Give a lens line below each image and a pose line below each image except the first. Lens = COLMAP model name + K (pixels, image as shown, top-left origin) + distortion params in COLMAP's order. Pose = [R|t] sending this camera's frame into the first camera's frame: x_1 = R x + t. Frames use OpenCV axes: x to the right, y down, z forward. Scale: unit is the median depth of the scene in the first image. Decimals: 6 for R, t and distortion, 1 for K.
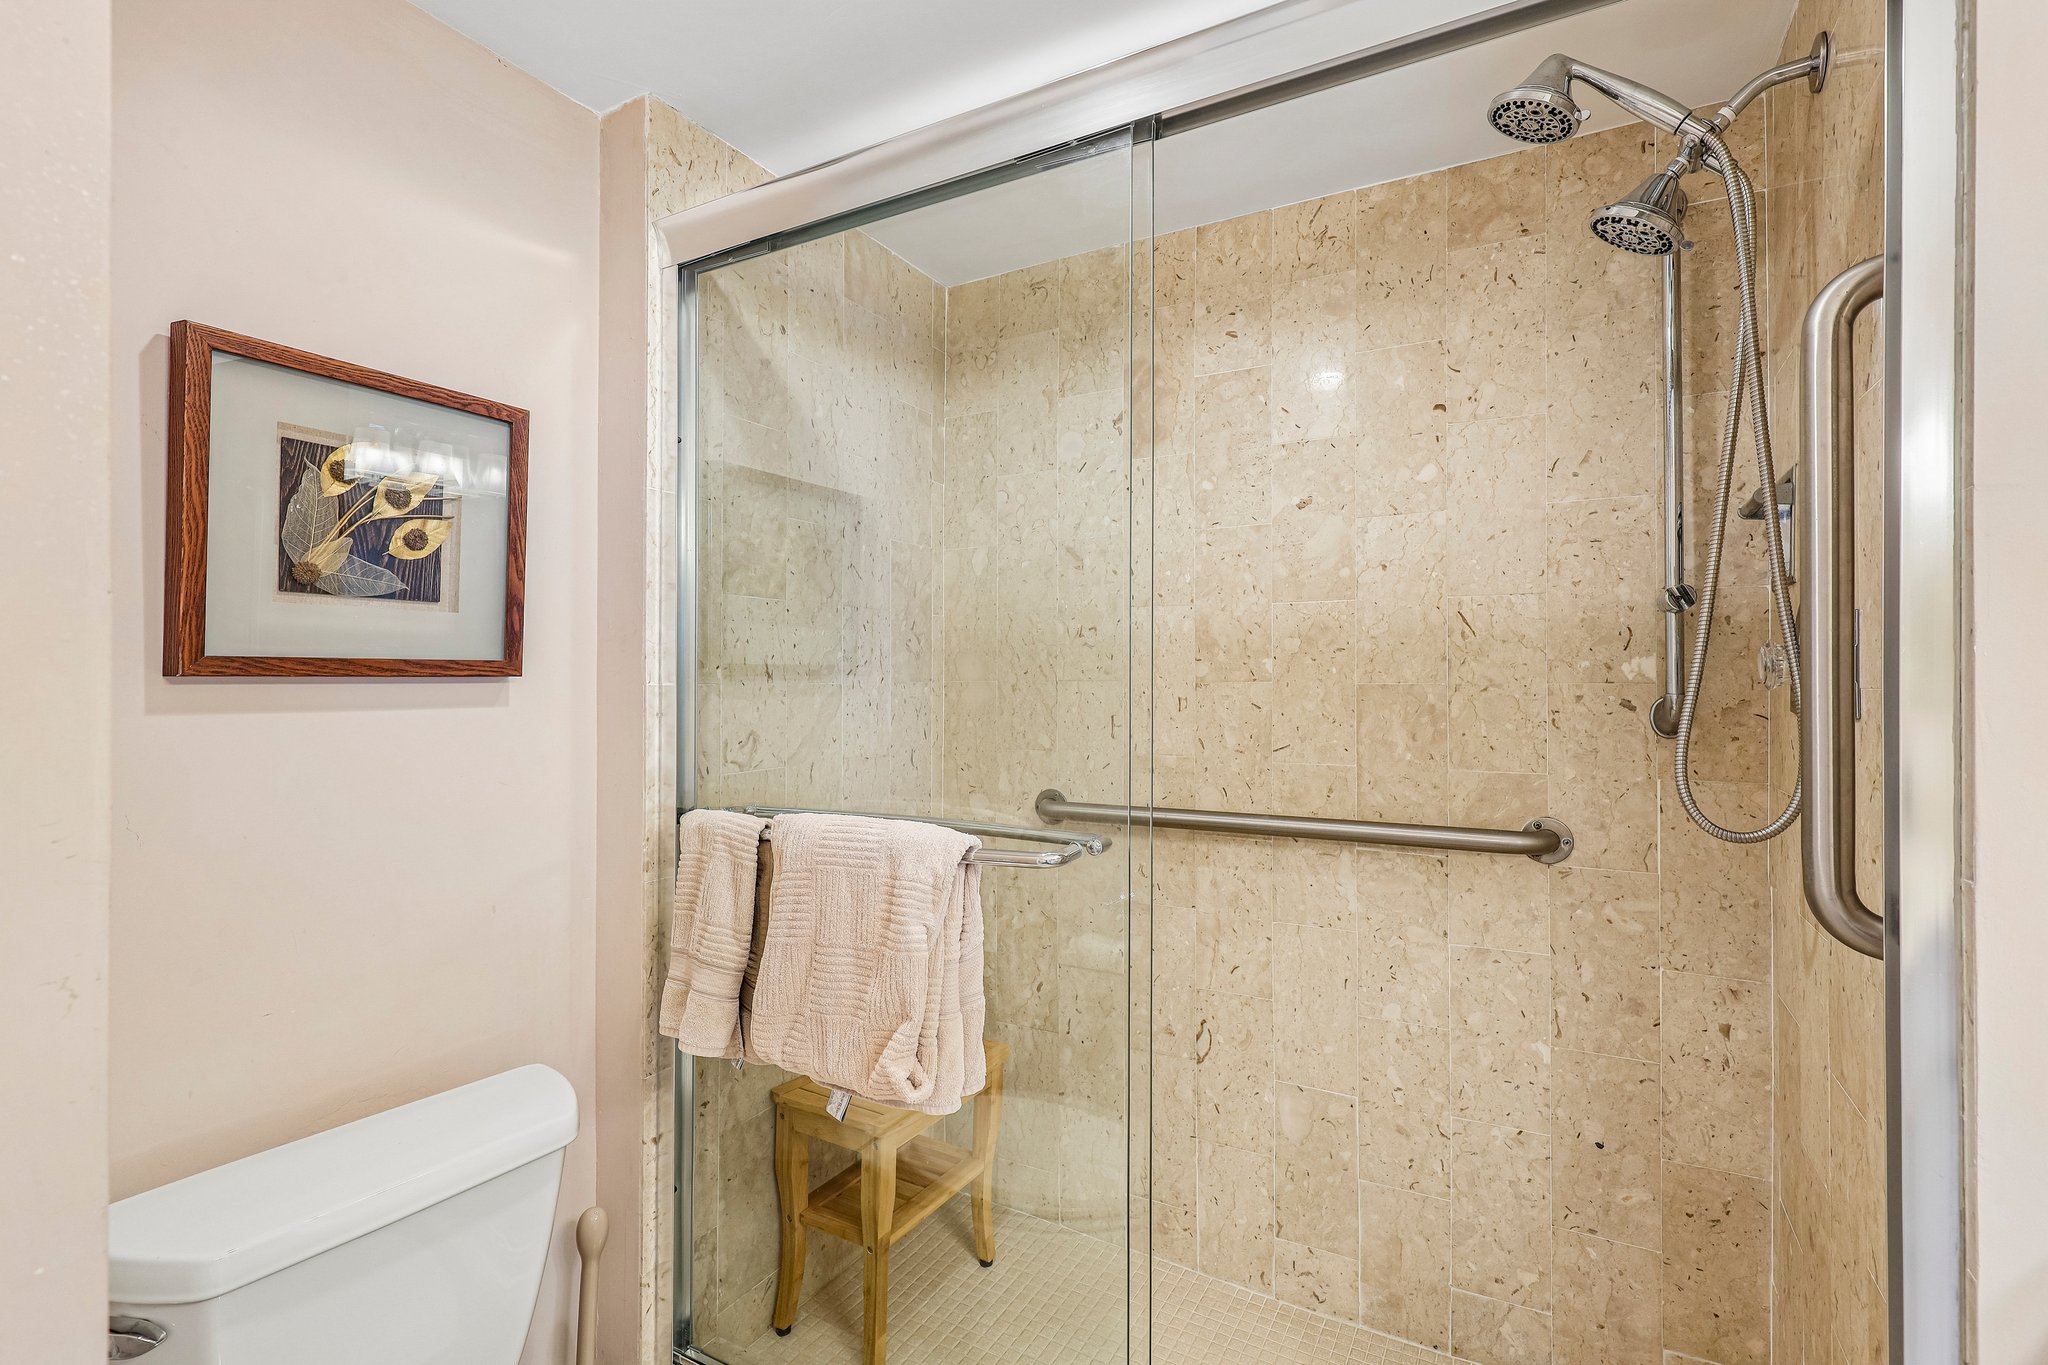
lens RADIAL K [[897.0, 0, 1049.9], [0, 897.0, 648.7], [0, 0, 1]] dist [-0.007852, 0.000363]
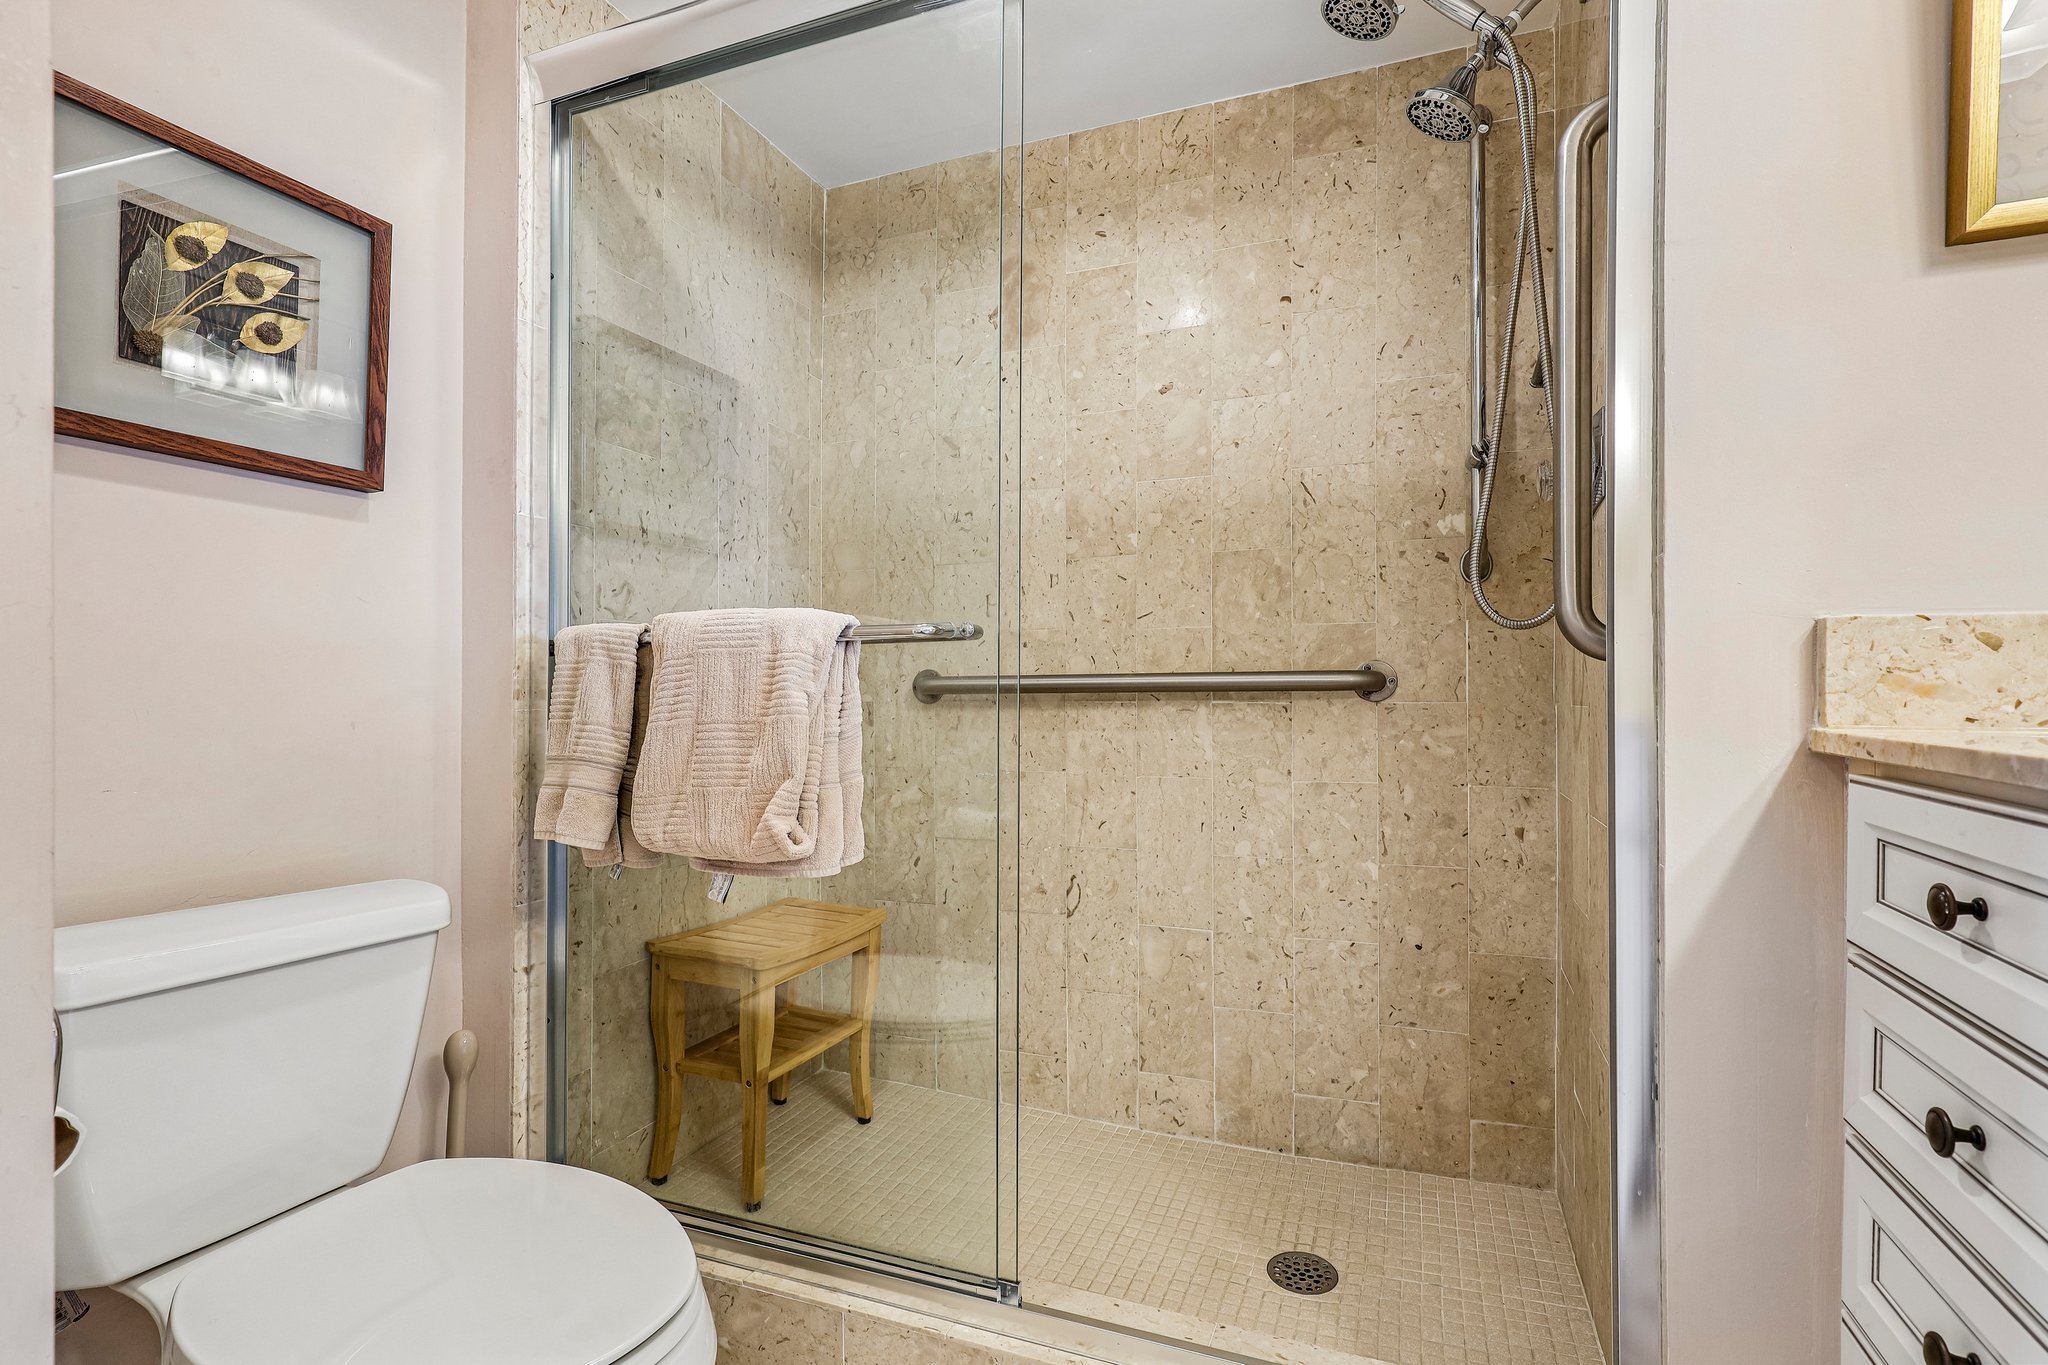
lens RADIAL K [[915.2, 0, 1052.1], [0, 915.2, 679.8], [0, 0, 1]] dist [-0.009908, 0.001166]
pose [[0.991201, 0.000919, 0.132365, 0.003948], [-0.001244, 0.999996, 0.002375, 0.199788], [-0.132362, -0.002519, 0.991198, -0.074465]]
